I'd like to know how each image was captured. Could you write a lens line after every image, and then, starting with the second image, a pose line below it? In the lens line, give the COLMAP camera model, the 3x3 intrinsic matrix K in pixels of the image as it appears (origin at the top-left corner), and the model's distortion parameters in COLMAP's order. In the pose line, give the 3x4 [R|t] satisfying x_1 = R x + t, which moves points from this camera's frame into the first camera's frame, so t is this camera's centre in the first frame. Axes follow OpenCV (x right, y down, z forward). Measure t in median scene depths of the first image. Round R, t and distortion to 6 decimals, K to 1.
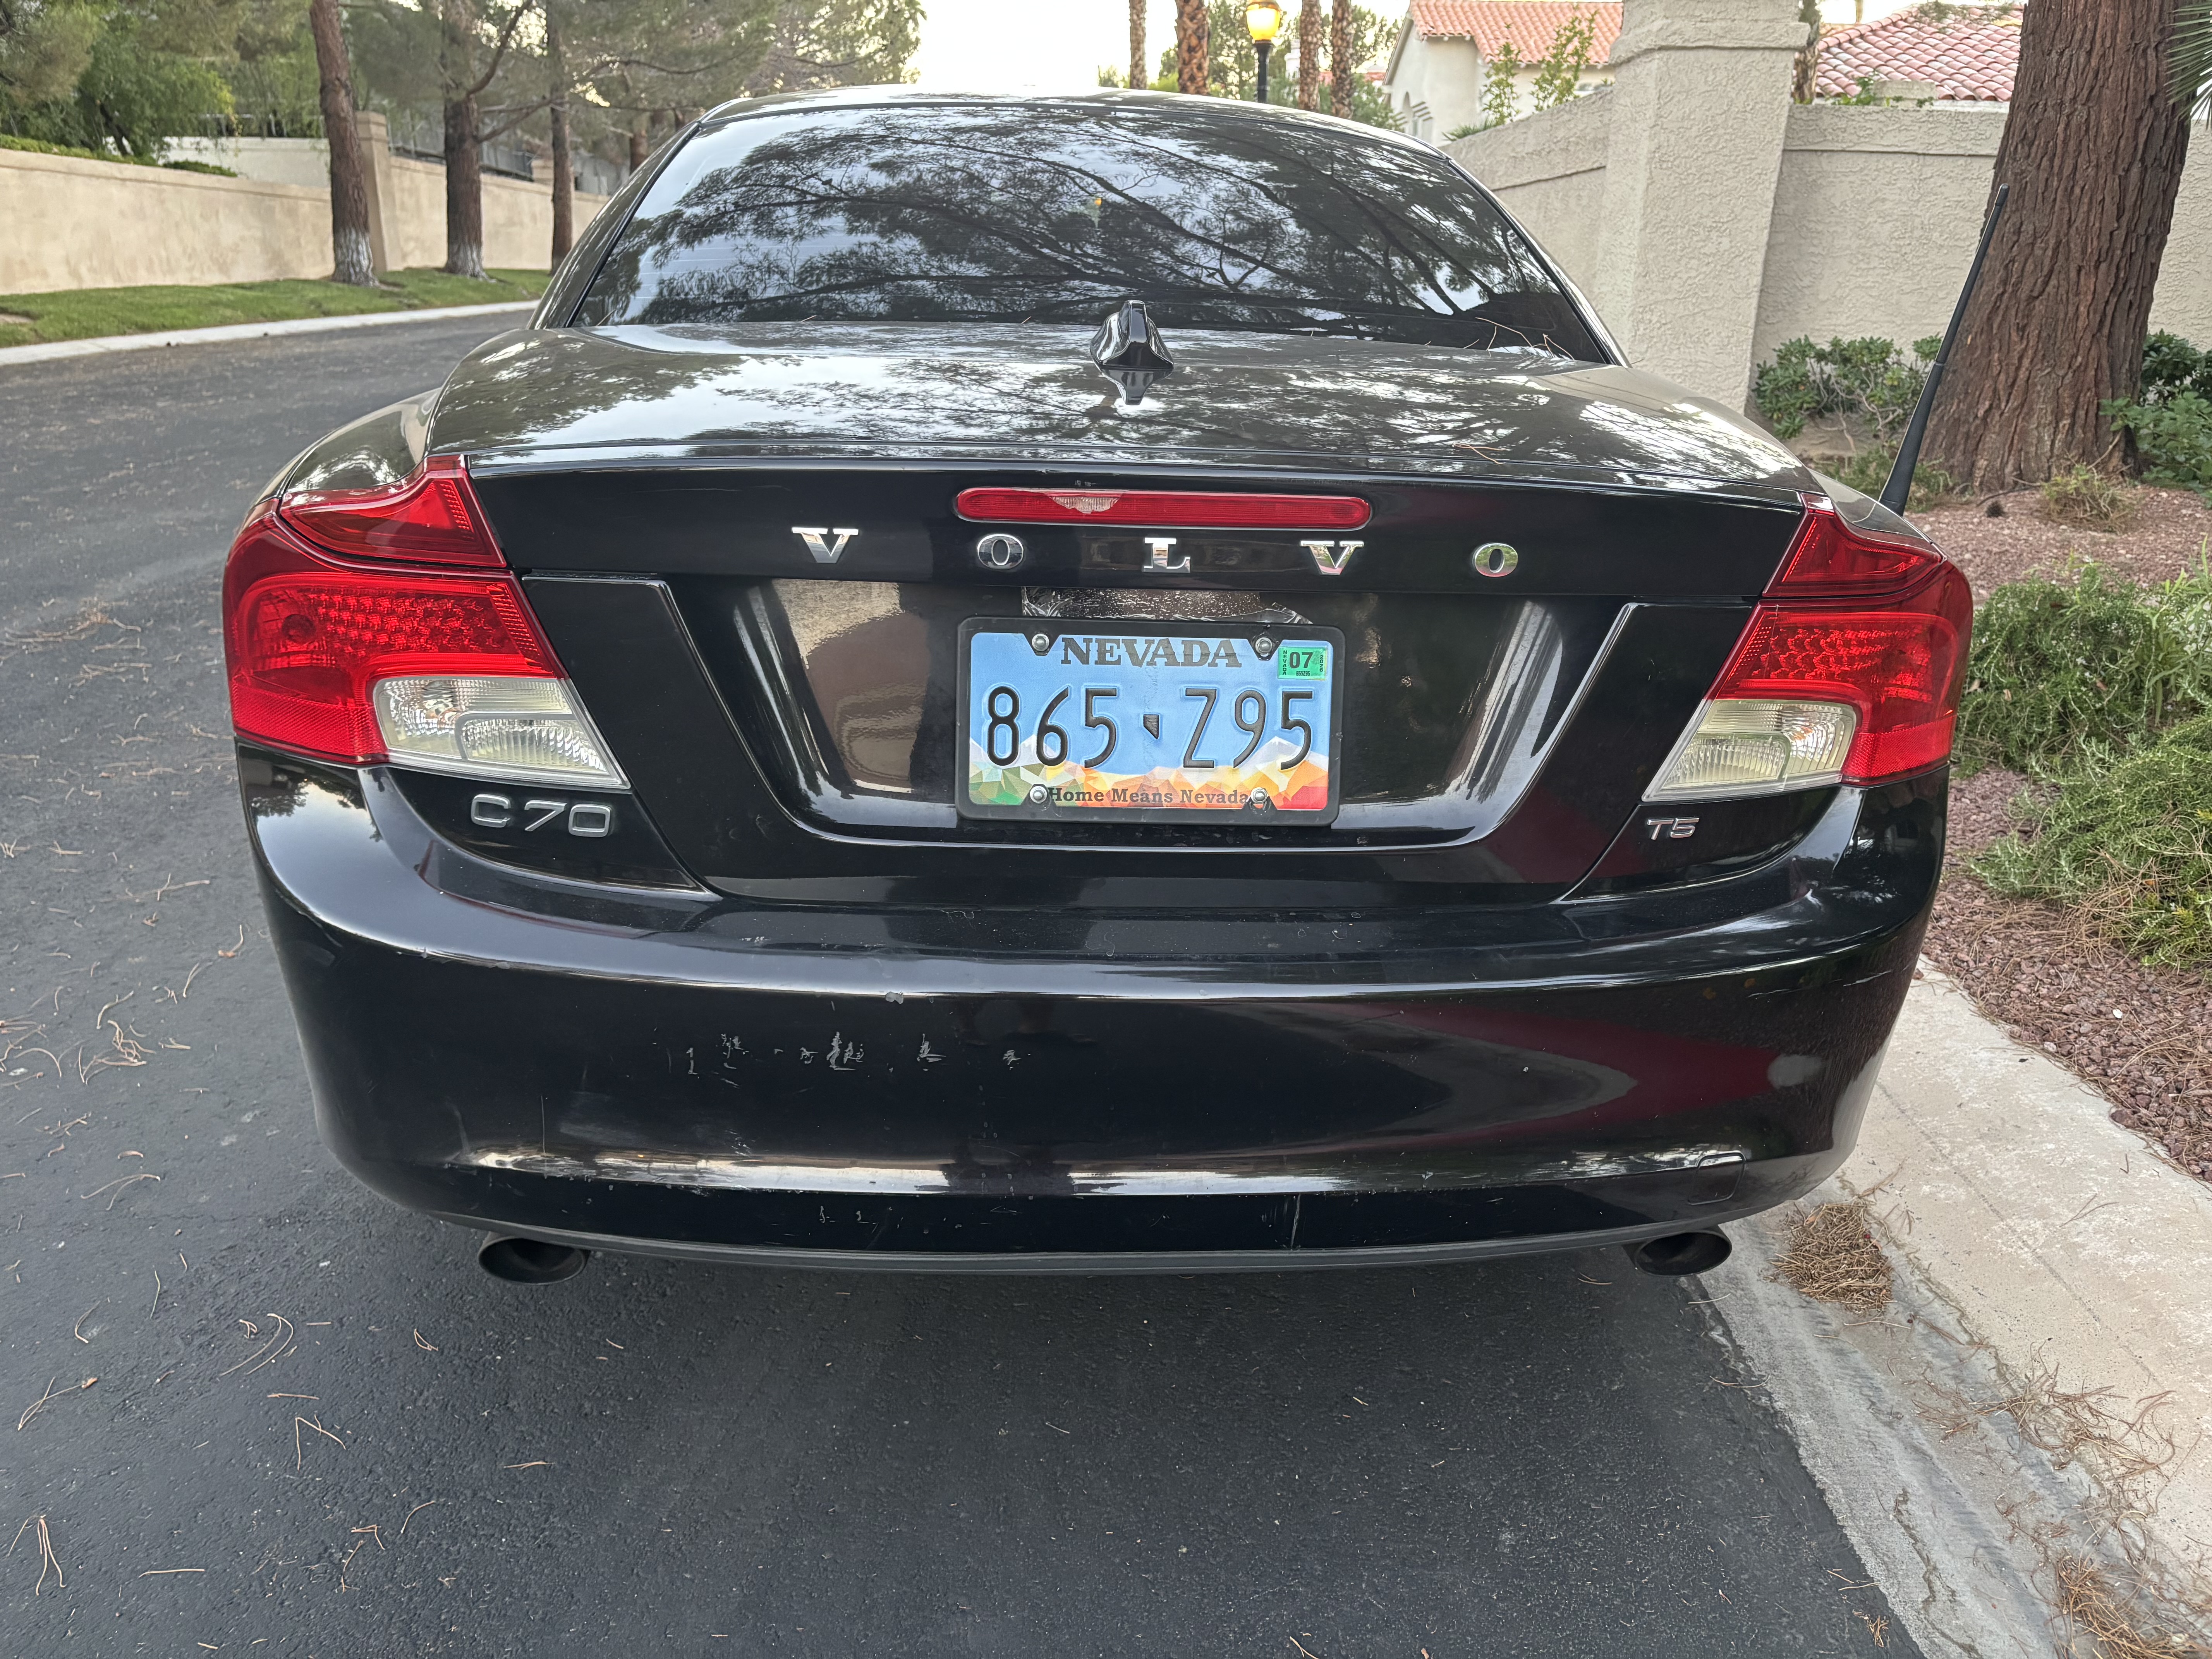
lens RADIAL K [[1675.9, 0, 1104.0], [0, 1675.9, 831.1], [0, 0, 1]] dist [0.012198, -0.011550]
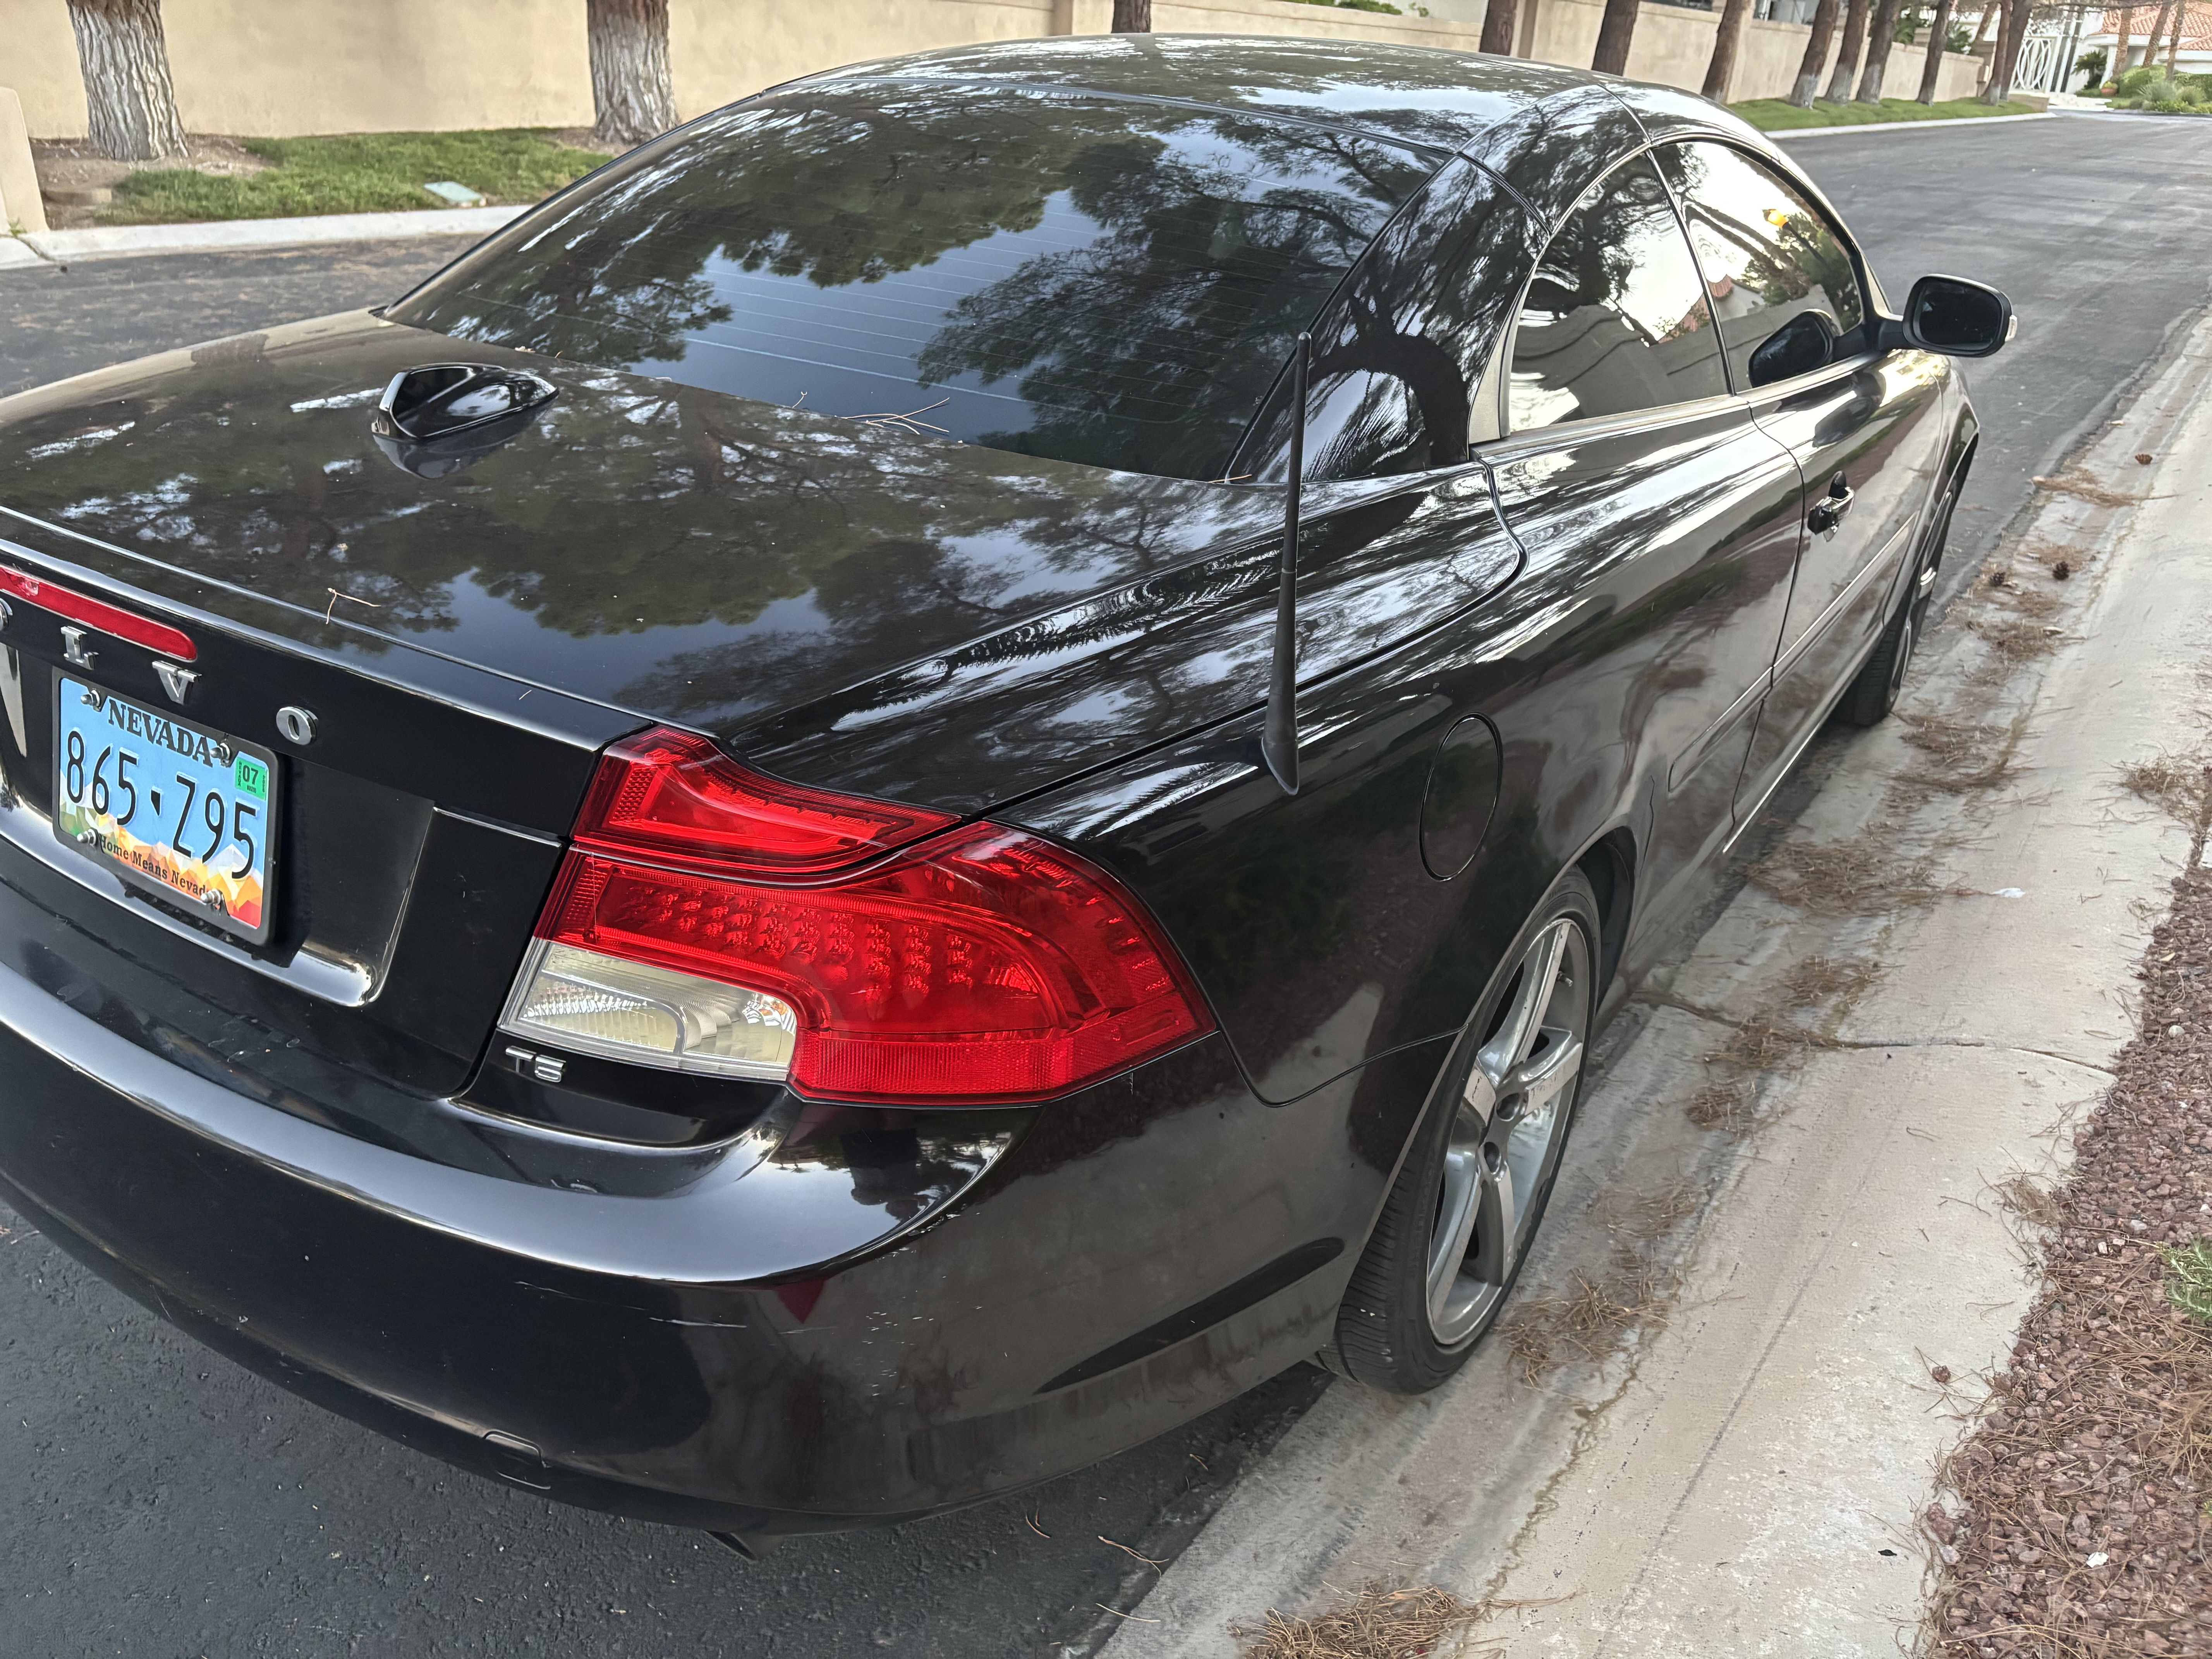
lens RADIAL K [[1675.9, 0, 1101.9], [0, 1675.9, 826.8], [0, 0, 1]] dist [0.012198, -0.011550]
pose [[0.802175, 0.261446, -0.536807, 1.047197], [-0.214210, 0.965203, 0.149988, -0.325635], [0.557341, -0.005327, 0.830266, 0.469437]]
